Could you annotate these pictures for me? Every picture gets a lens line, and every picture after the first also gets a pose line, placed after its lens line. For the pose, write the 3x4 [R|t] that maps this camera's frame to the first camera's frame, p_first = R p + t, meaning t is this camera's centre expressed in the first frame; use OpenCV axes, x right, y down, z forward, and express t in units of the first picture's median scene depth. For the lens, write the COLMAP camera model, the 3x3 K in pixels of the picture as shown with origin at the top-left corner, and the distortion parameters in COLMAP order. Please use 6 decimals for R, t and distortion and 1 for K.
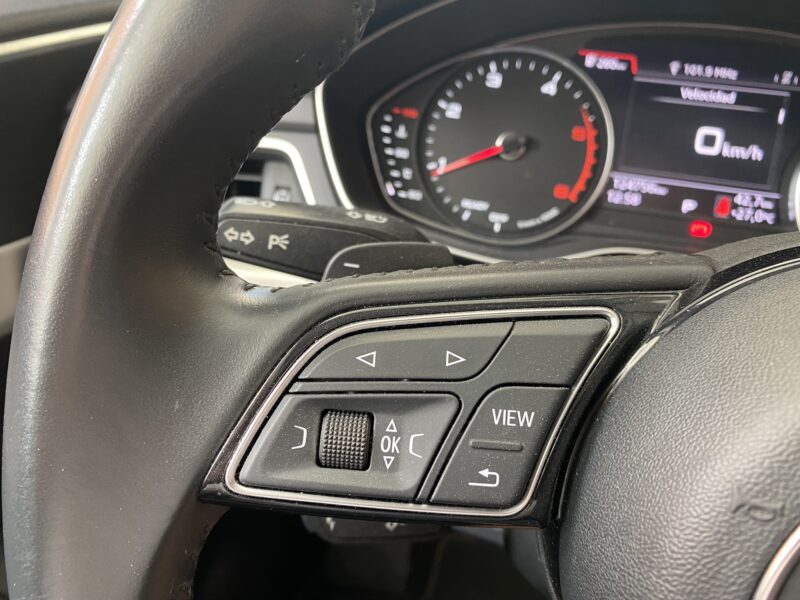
lens RADIAL K [[615.1, 0, 420.3], [0, 615.1, 307.6], [0, 0, 1]] dist [0.035847, -0.041606]
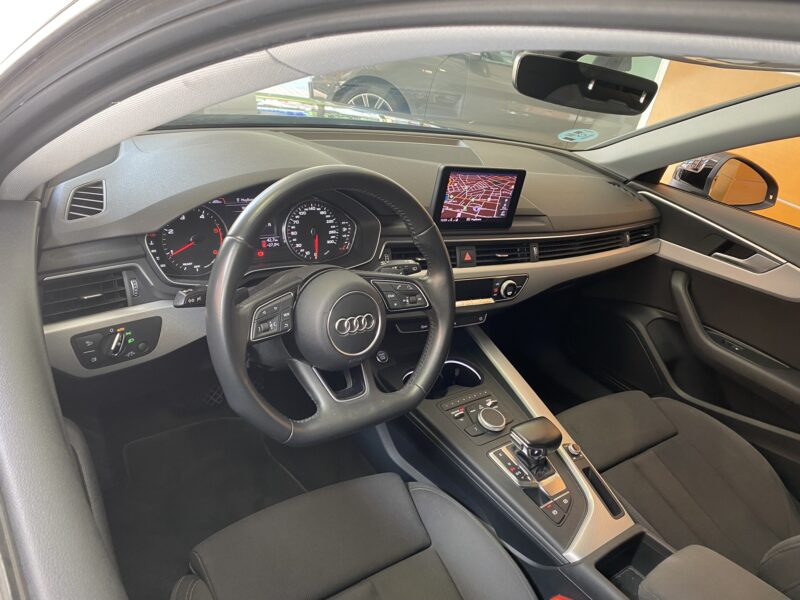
lens RADIAL K [[615.1, 0, 386.3], [0, 615.1, 293.1], [0, 0, 1]] dist [0.035847, -0.041606]
pose [[0.659058, -0.286296, 0.695469, -1.240344], [0.235378, 0.956776, 0.170810, -0.304979], [-0.714311, 0.051125, 0.697959, -1.454798]]
